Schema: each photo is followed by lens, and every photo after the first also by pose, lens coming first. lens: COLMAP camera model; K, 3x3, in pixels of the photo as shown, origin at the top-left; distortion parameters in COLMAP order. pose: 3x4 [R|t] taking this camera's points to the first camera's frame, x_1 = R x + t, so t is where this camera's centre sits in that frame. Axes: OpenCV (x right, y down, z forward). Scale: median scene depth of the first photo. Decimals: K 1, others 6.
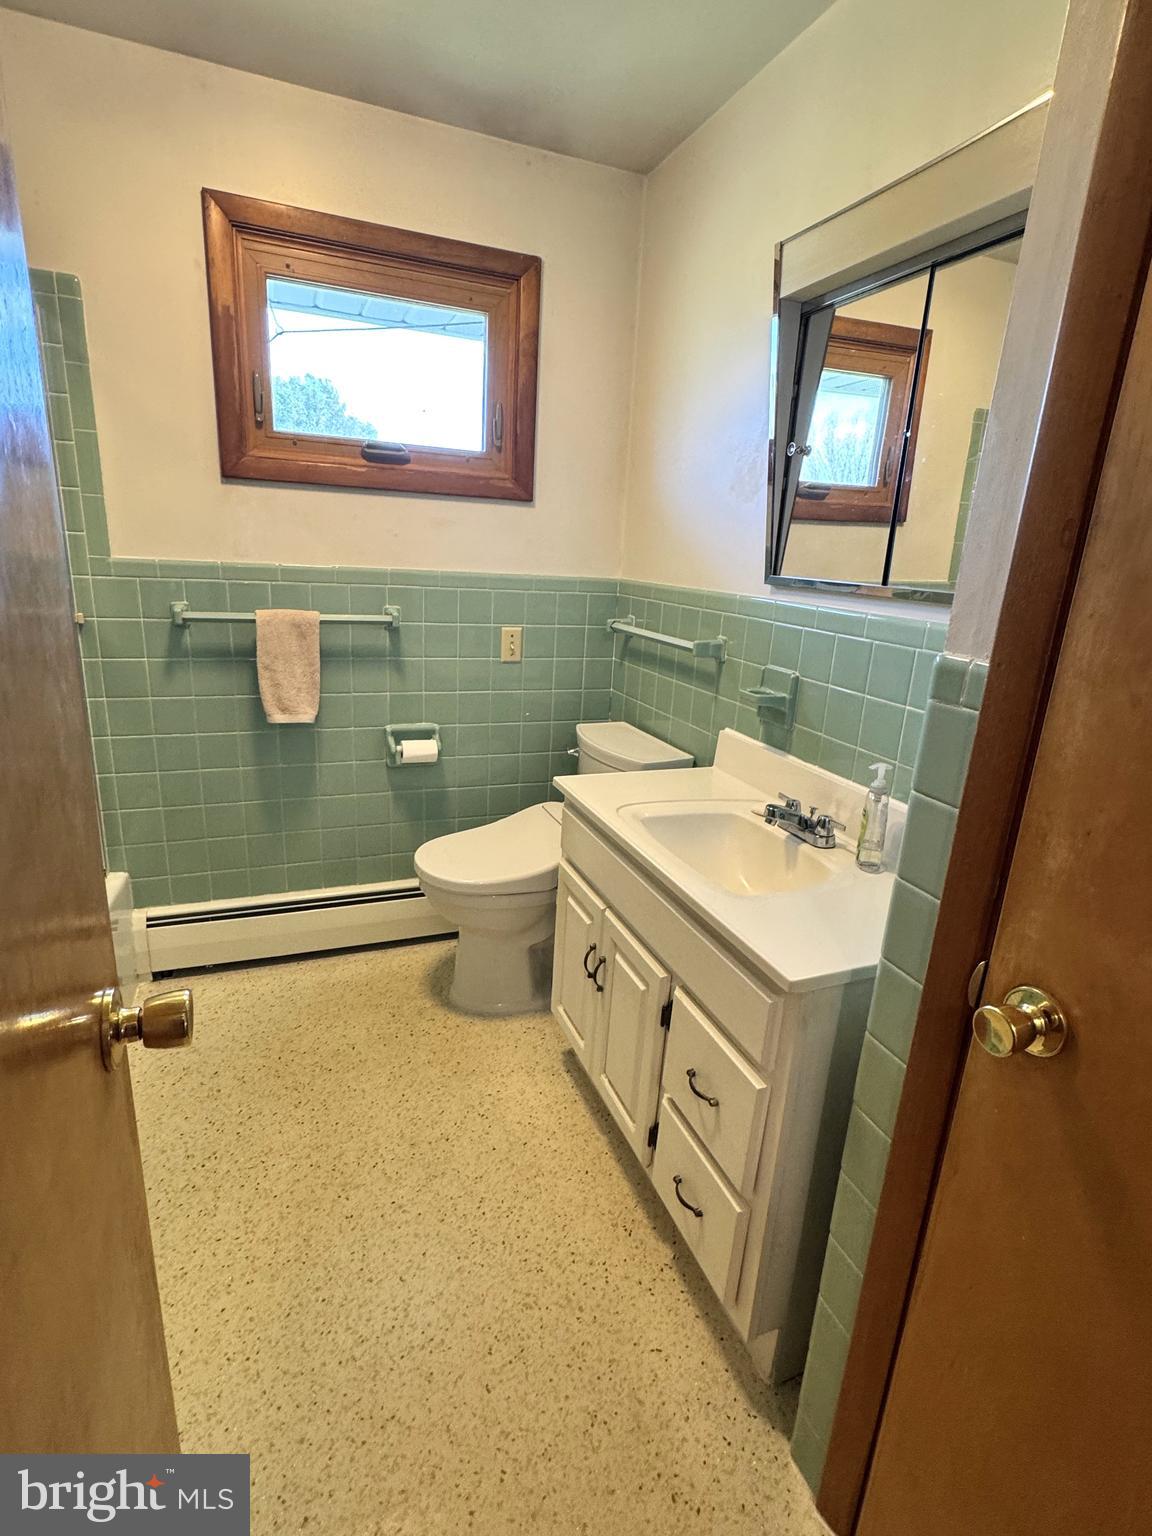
lens RADIAL K [[754.6, 0, 582.6], [0, 754.6, 775.6], [0, 0, 1]] dist [-0.000466, -0.000653]
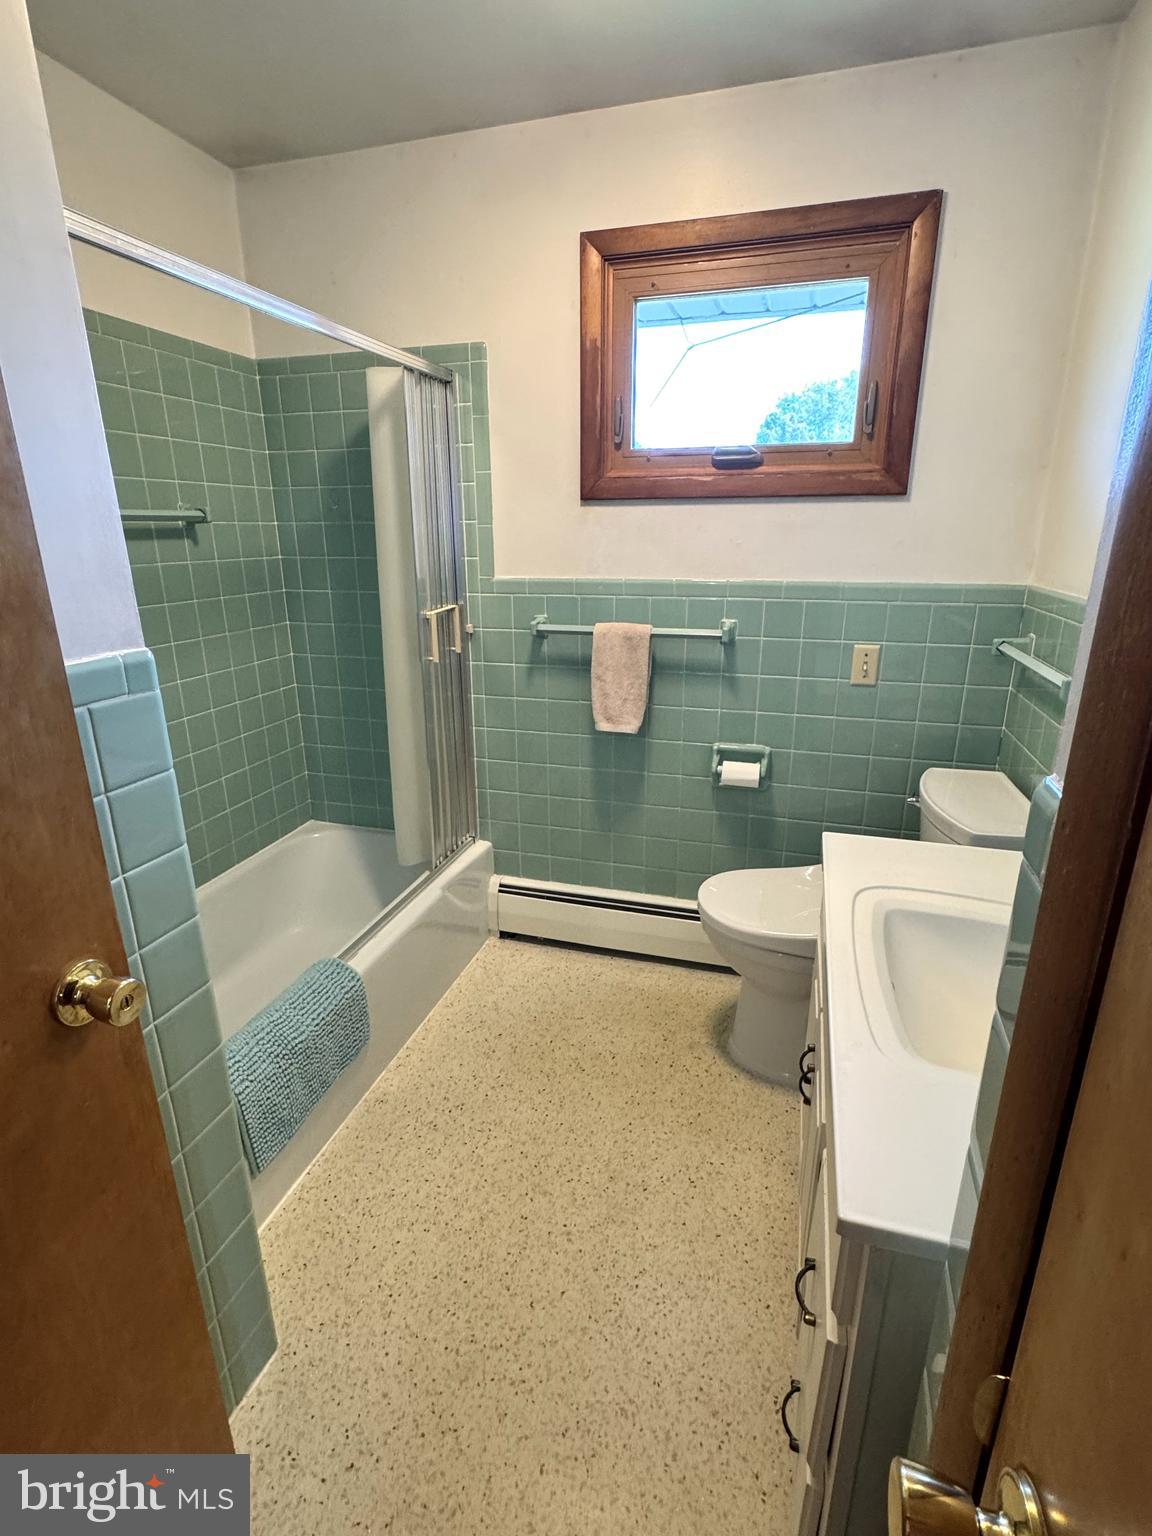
lens RADIAL K [[754.6, 0, 582.6], [0, 754.6, 775.6], [0, 0, 1]] dist [-0.000466, -0.000653]
pose [[0.778386, 0.138679, -0.612277, 0.224376], [-0.134407, 0.989495, 0.053246, -0.059514], [0.613229, 0.040848, 0.788848, 0.155673]]
